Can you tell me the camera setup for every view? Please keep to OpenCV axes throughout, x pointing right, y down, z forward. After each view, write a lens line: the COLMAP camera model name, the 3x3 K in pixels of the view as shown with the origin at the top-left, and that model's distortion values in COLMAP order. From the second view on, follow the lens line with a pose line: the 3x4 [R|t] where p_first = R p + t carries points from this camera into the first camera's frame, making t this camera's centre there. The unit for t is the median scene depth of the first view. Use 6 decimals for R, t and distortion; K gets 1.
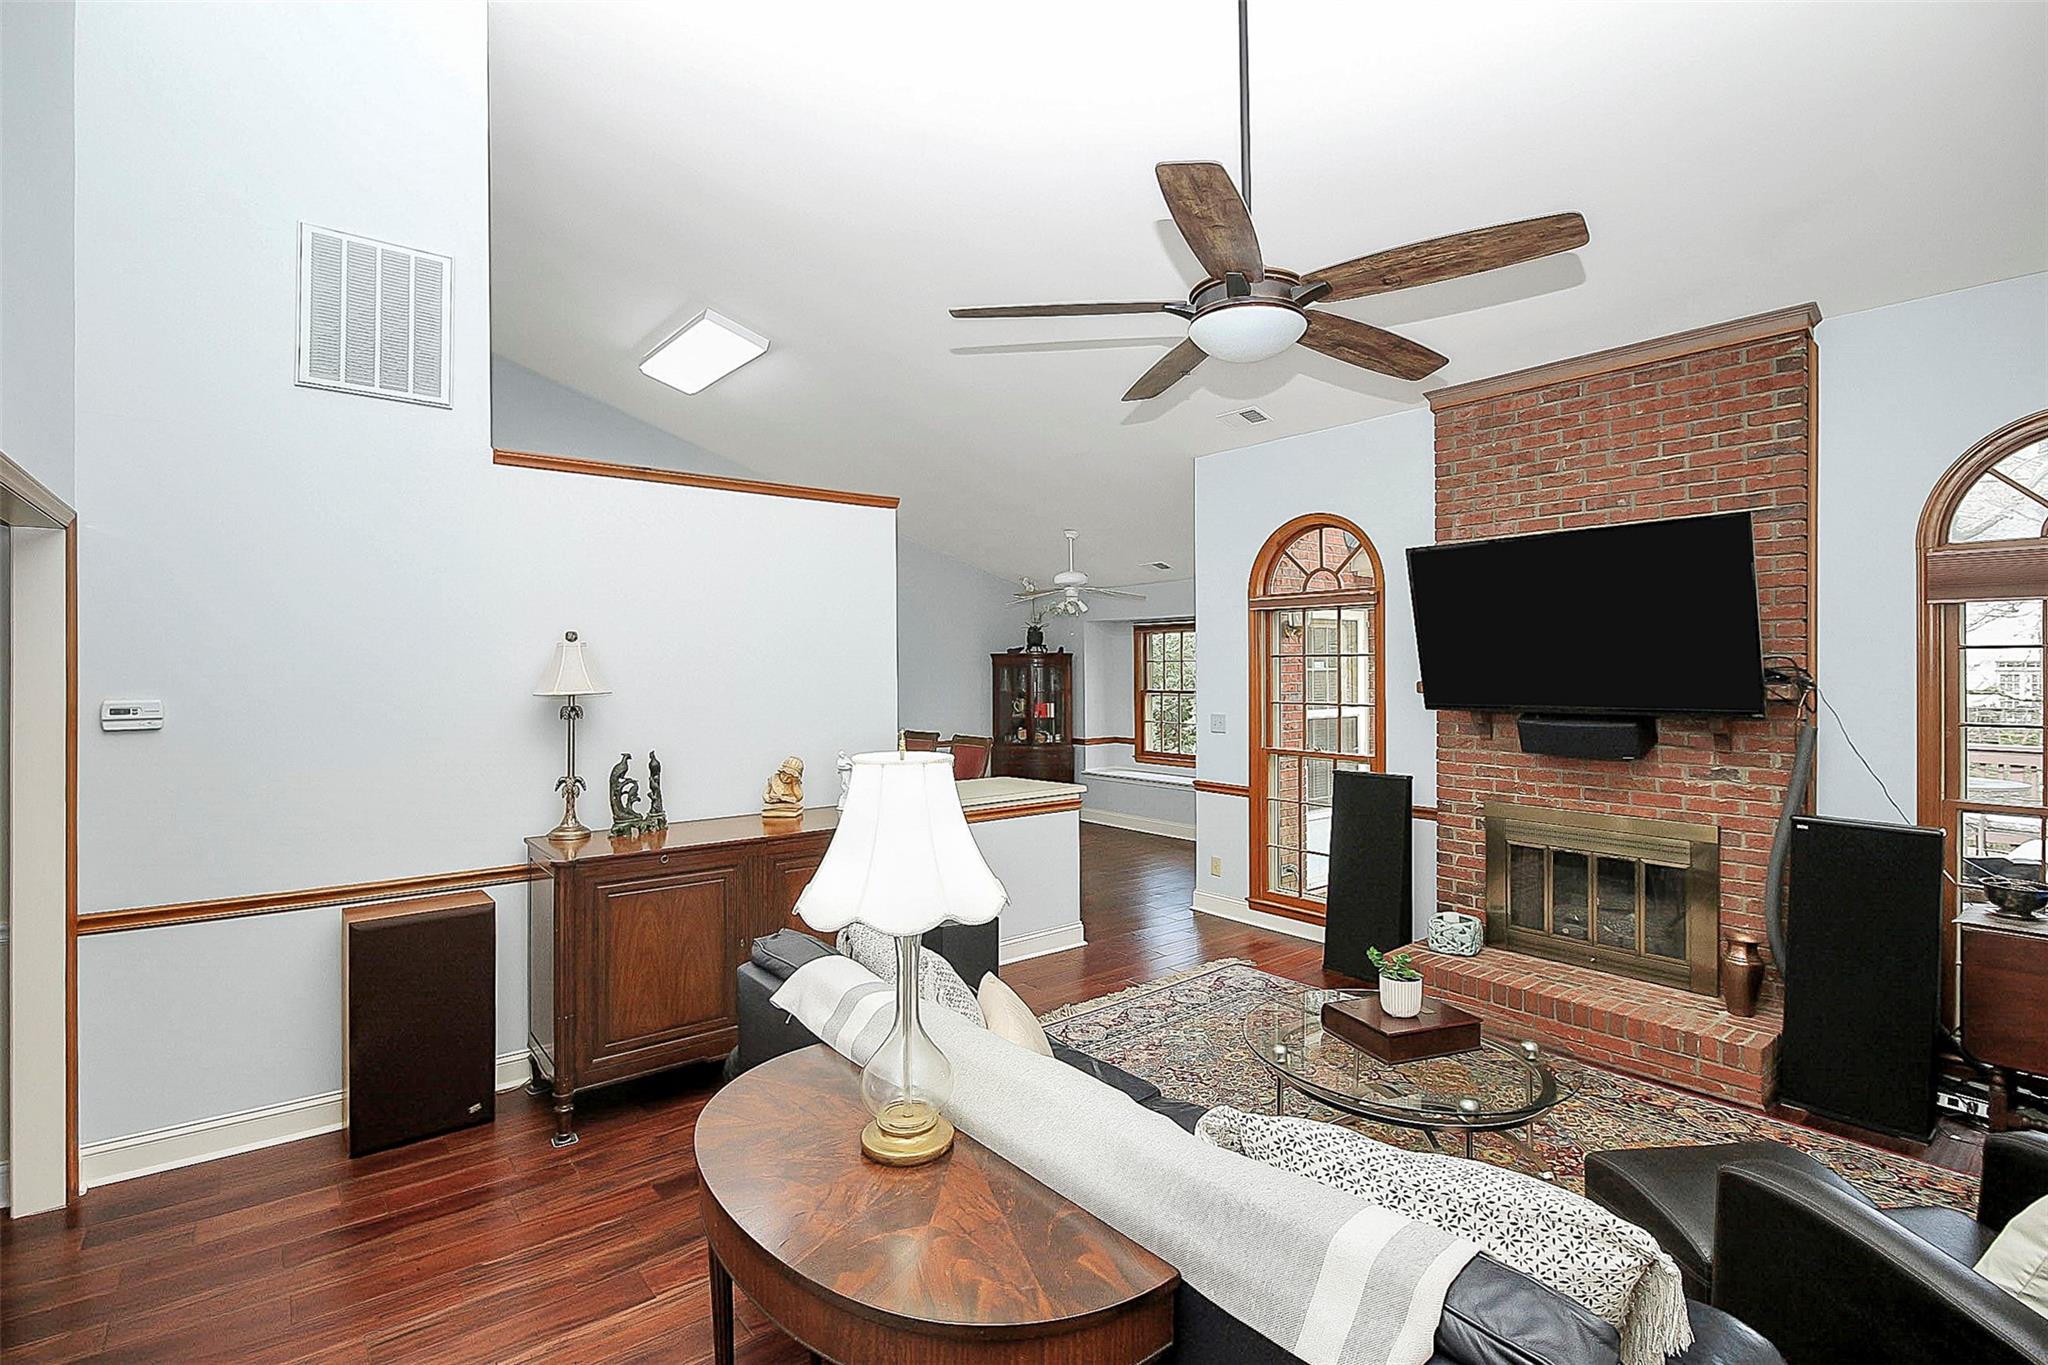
lens RADIAL K [[959.7, 0, 1025.3], [0, 959.7, 656.3], [0, 0, 1]] dist [0.000442, -0.012973]
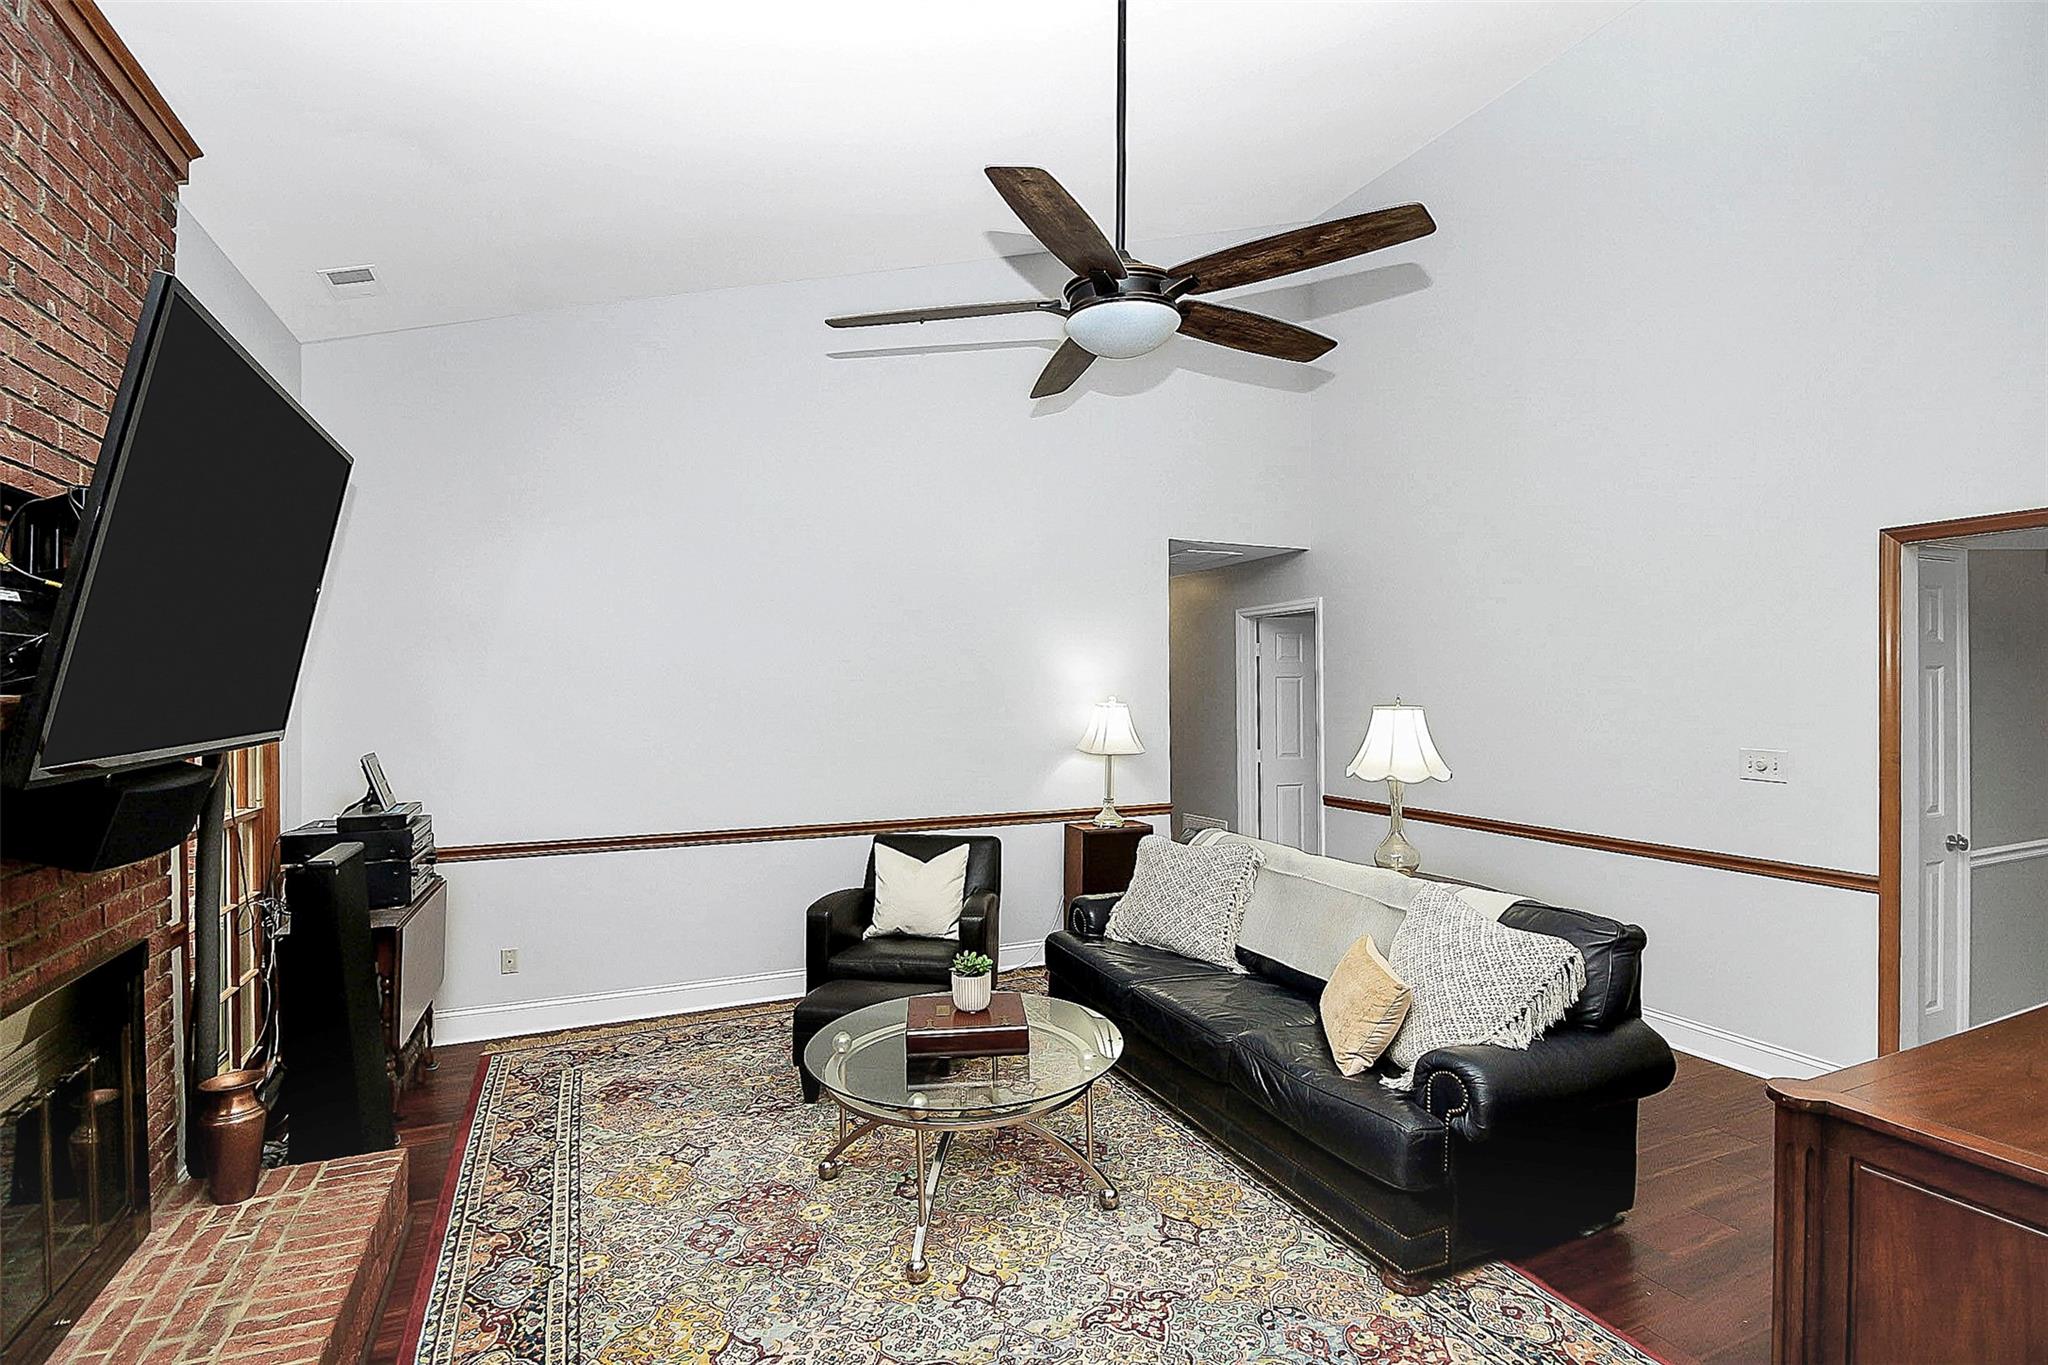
lens RADIAL K [[1003.2, 0, 1046.9], [0, 1003.2, 683.3], [0, 0, 1]] dist [0.003816, -0.015230]
pose [[-0.969903, 0.009481, 0.243308, 0.020320], [0.006384, 0.999888, -0.013514, 0.016519], [-0.243409, -0.011554, -0.969855, 0.697534]]
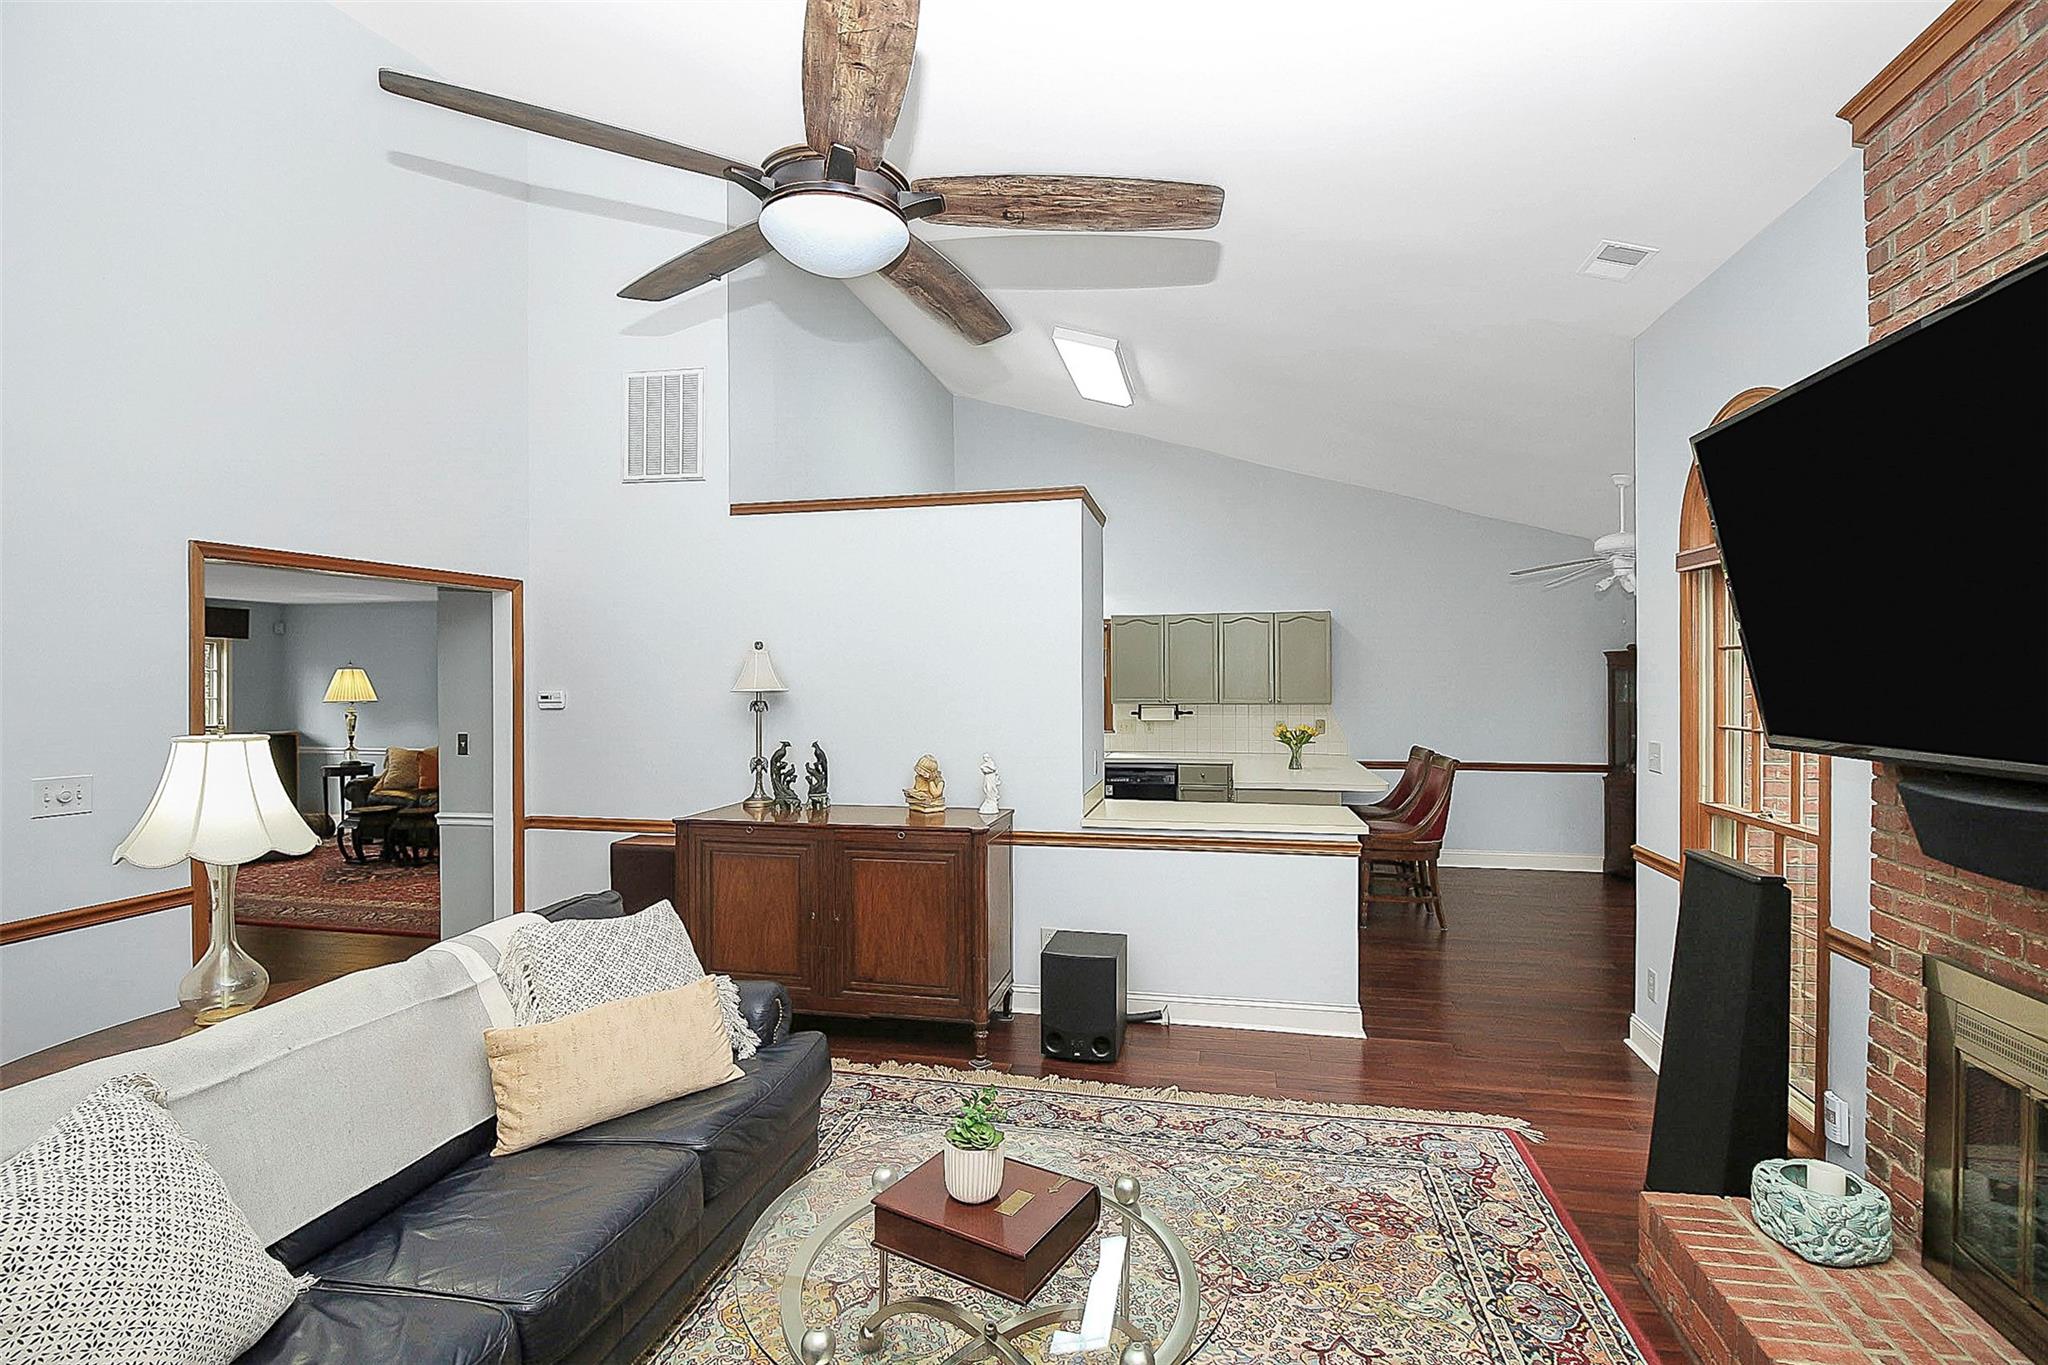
lens RADIAL K [[970.3, 0, 1018.6], [0, 970.3, 662.2], [0, 0, 1]] dist [0.002201, -0.010366]
pose [[0.619676, -0.010094, -0.784792, 0.331232], [0.011365, 0.999928, -0.003887, 0.004632], [0.784775, -0.006510, 0.619746, 0.216498]]
